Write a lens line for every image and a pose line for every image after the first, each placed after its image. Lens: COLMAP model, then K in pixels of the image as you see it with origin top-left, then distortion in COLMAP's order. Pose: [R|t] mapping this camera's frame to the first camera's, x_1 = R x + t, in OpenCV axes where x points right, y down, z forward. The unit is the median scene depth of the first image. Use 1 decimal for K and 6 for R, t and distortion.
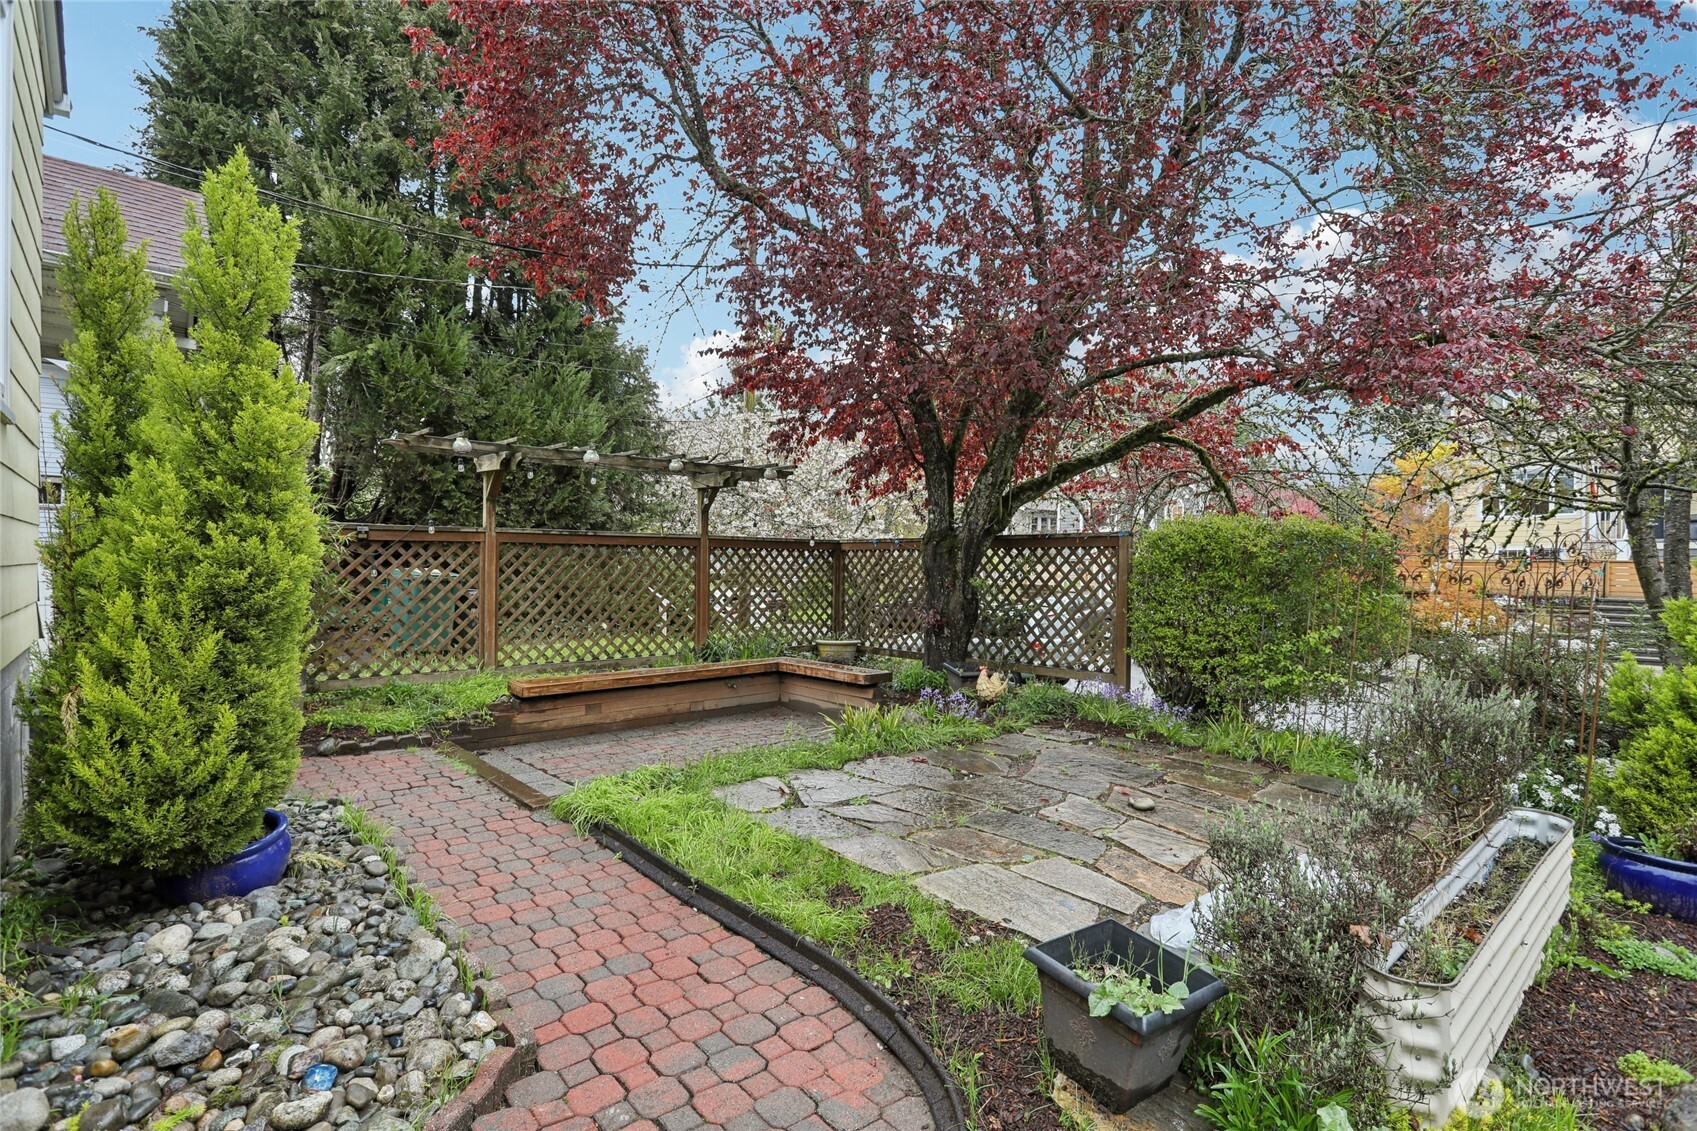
lens RADIAL K [[833.6, 0, 850.0], [0, 833.6, 570.8], [0, 0, 1]] dist [-0.000079, -0.000183]
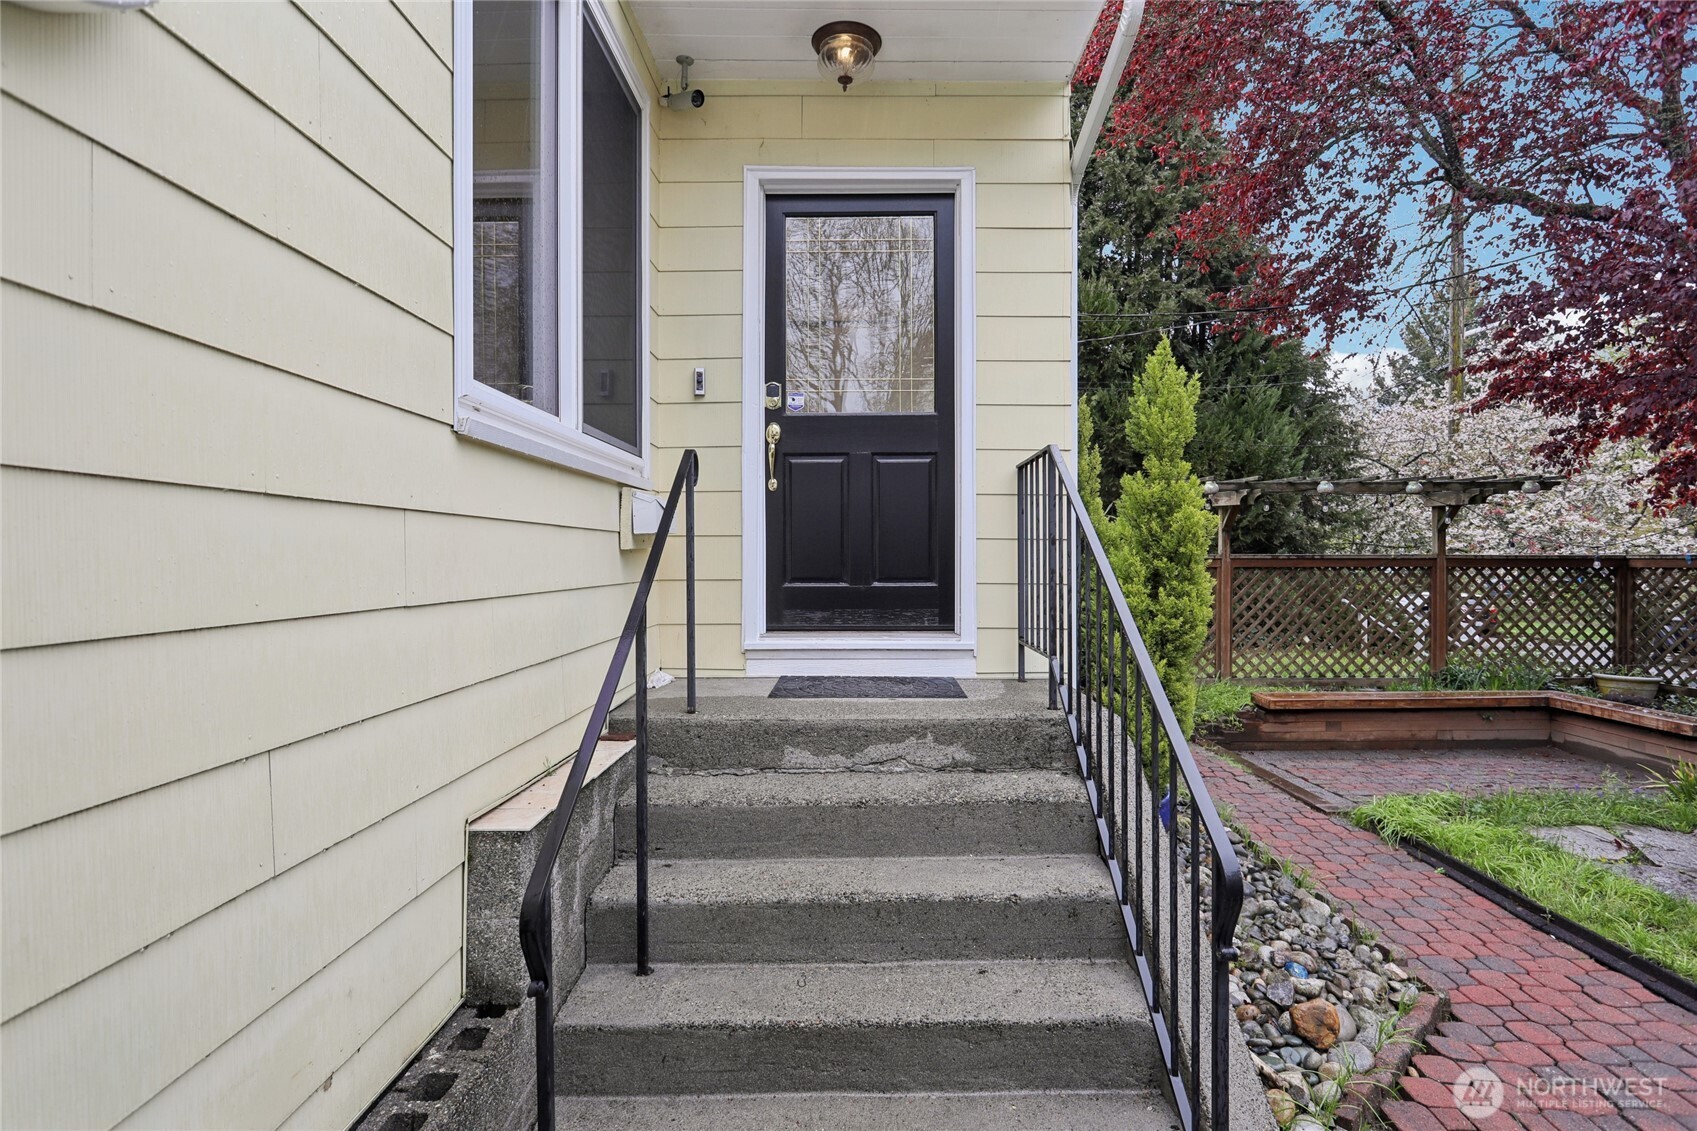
lens RADIAL K [[833.6, 0, 851.6], [0, 833.6, 552.0], [0, 0, 1]] dist [-0.000079, -0.000183]
pose [[0.754113, -0.012452, -0.656626, -0.072933], [0.001166, 0.999844, -0.017622, -0.038129], [0.656743, 0.012523, 0.754010, -0.205474]]
